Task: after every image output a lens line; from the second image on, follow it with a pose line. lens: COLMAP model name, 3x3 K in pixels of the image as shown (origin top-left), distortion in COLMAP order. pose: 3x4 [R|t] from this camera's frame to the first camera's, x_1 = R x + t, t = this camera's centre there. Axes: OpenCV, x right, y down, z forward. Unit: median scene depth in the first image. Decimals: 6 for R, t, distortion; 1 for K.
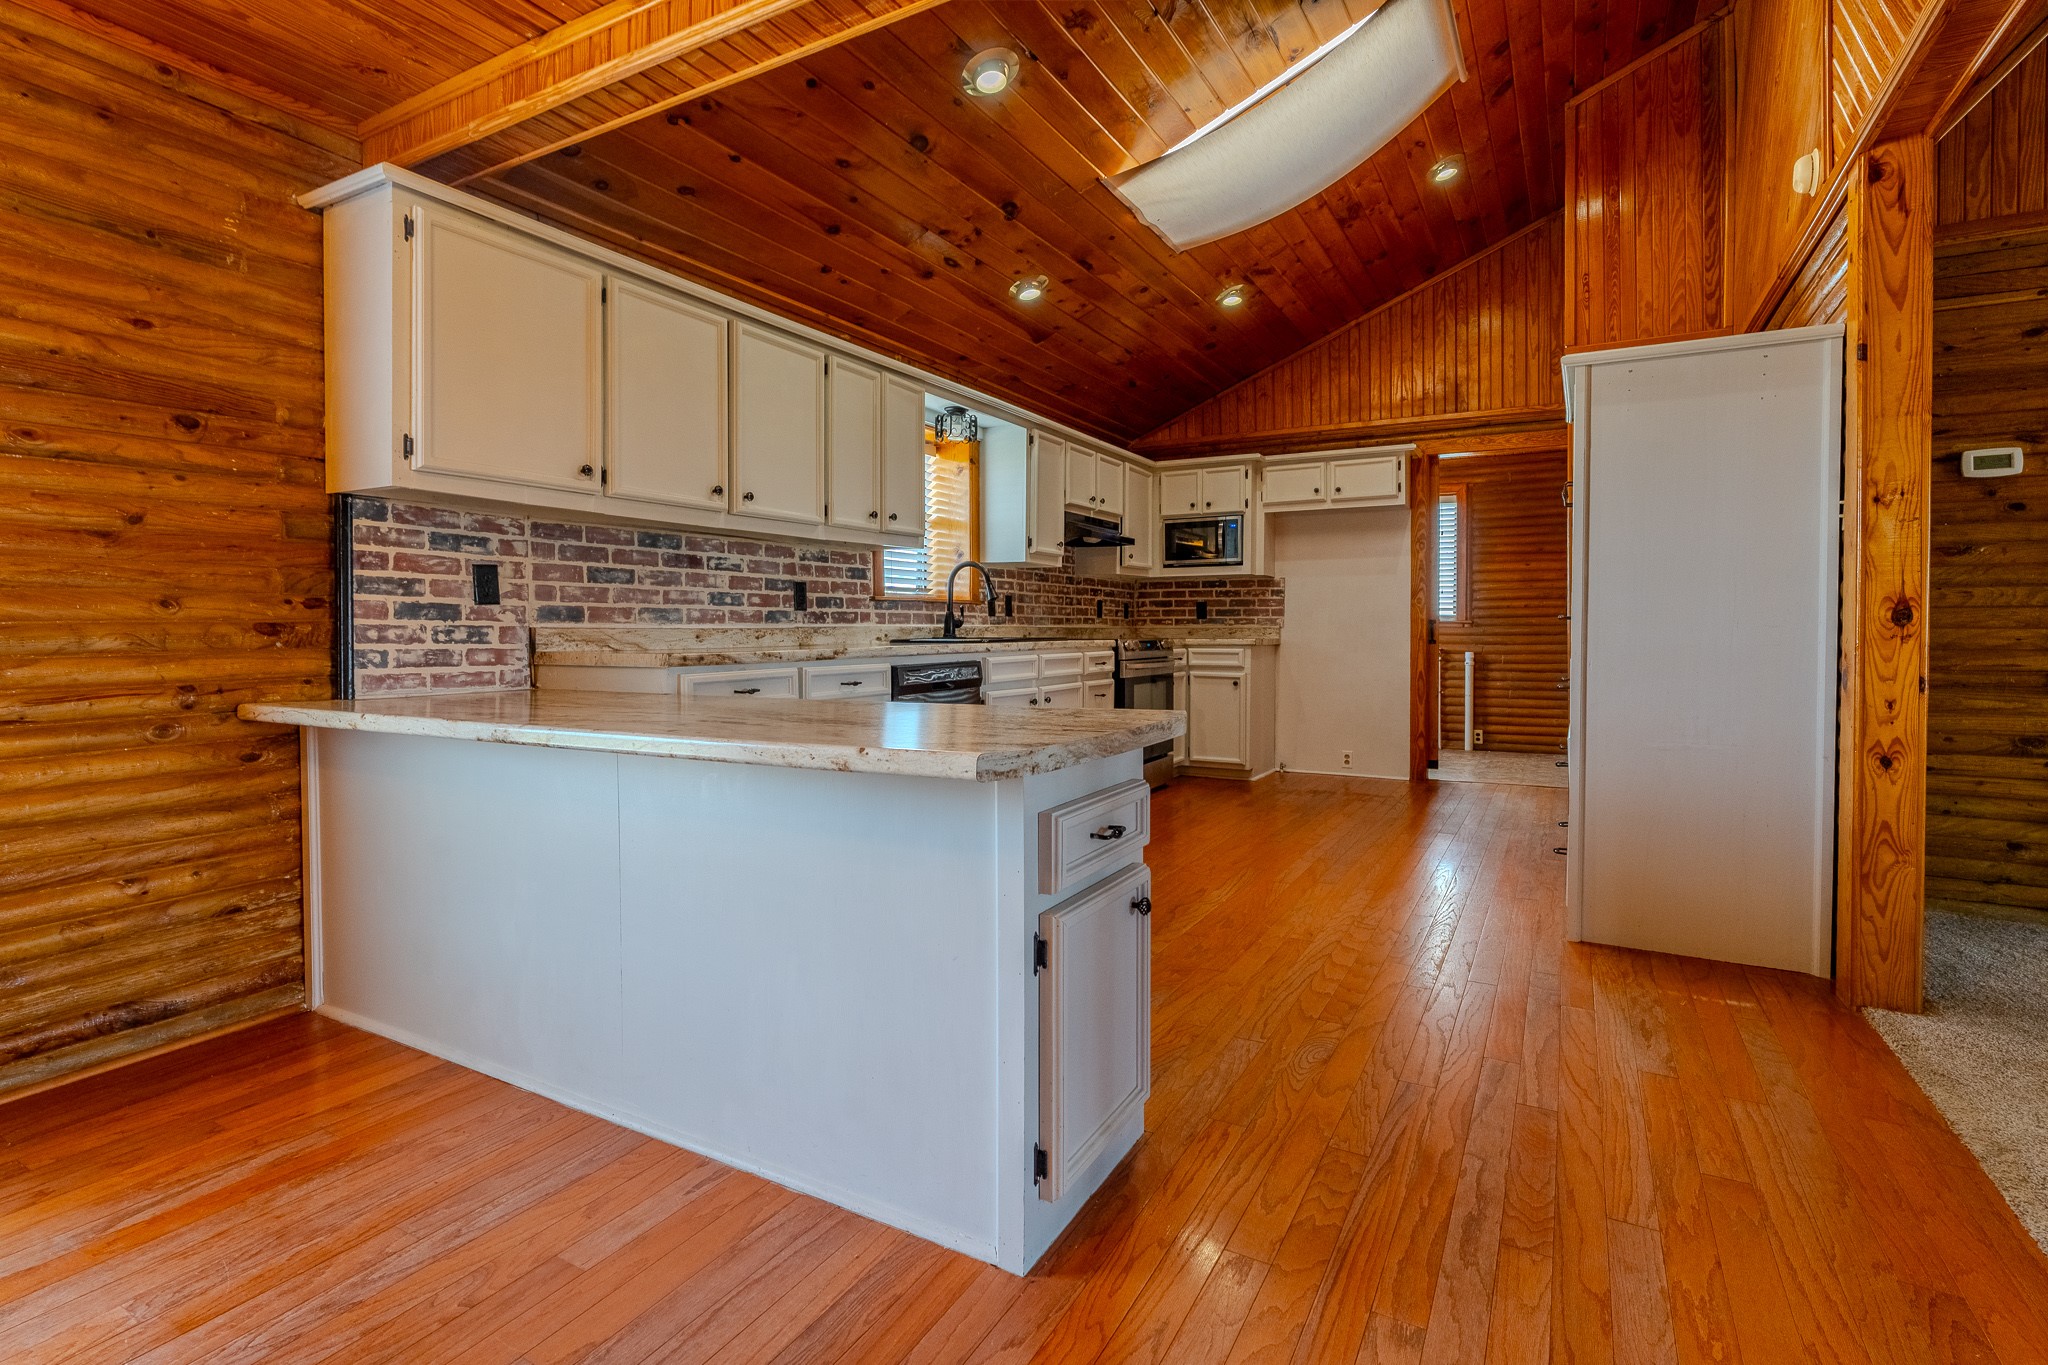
lens RADIAL K [[983.3, 0, 1025.5], [0, 983.3, 640.6], [0, 0, 1]] dist [-0.000857, -0.000106]
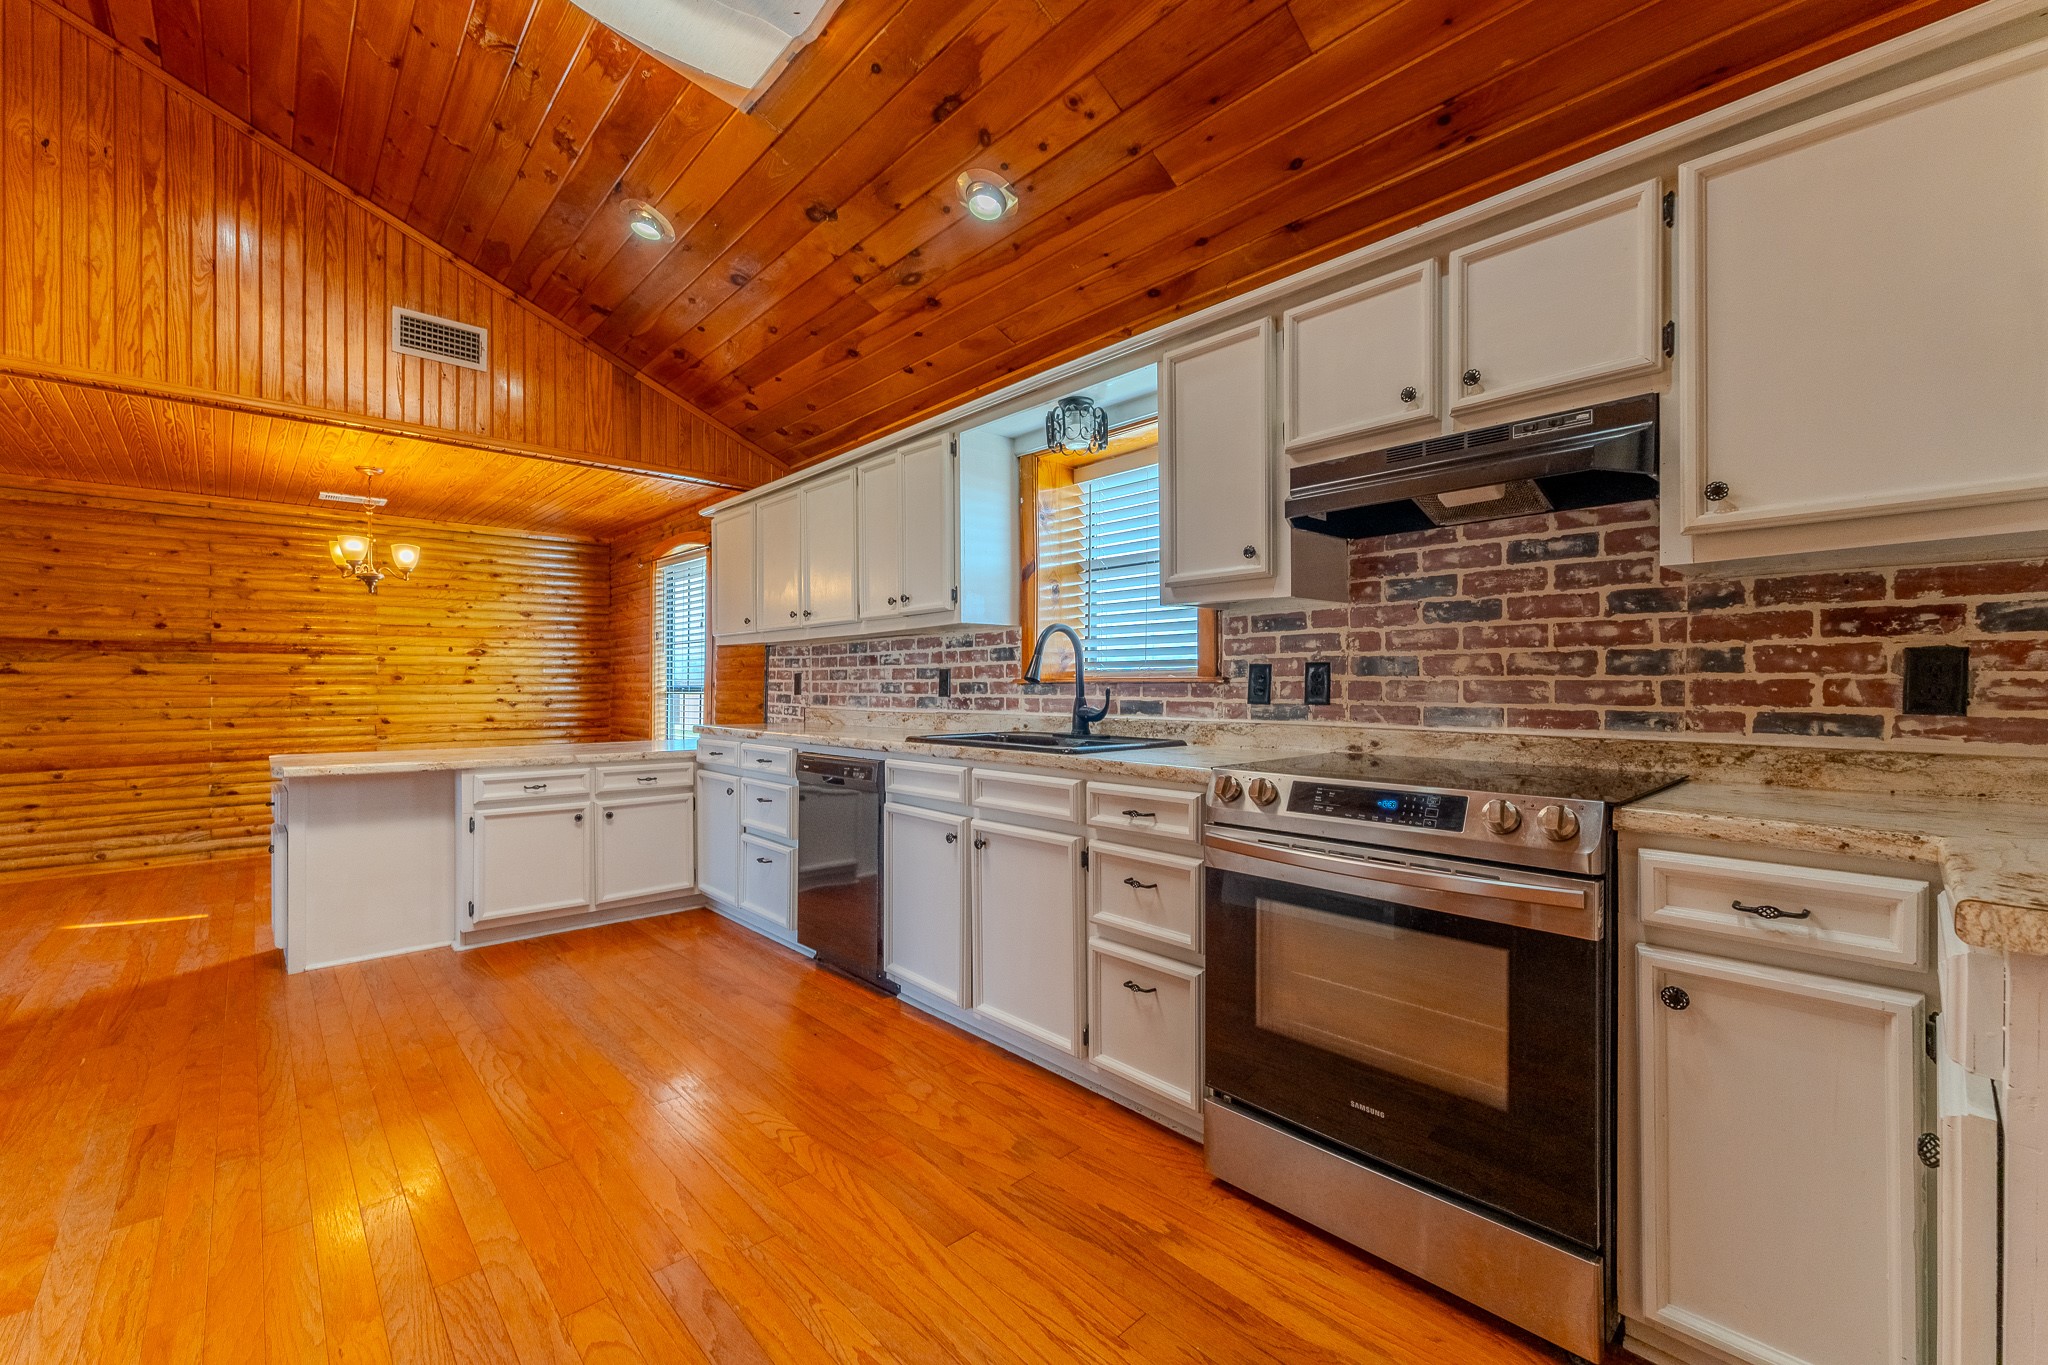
lens RADIAL K [[843.2, 0, 1030.4], [0, 843.2, 685.3], [0, 0, 1]] dist [0.000370, -0.000066]
pose [[-0.309469, 0.002640, -0.950906, 0.456469], [-0.009302, 0.999940, 0.005804, -0.037650], [0.950864, 0.010642, -0.309426, 1.055140]]
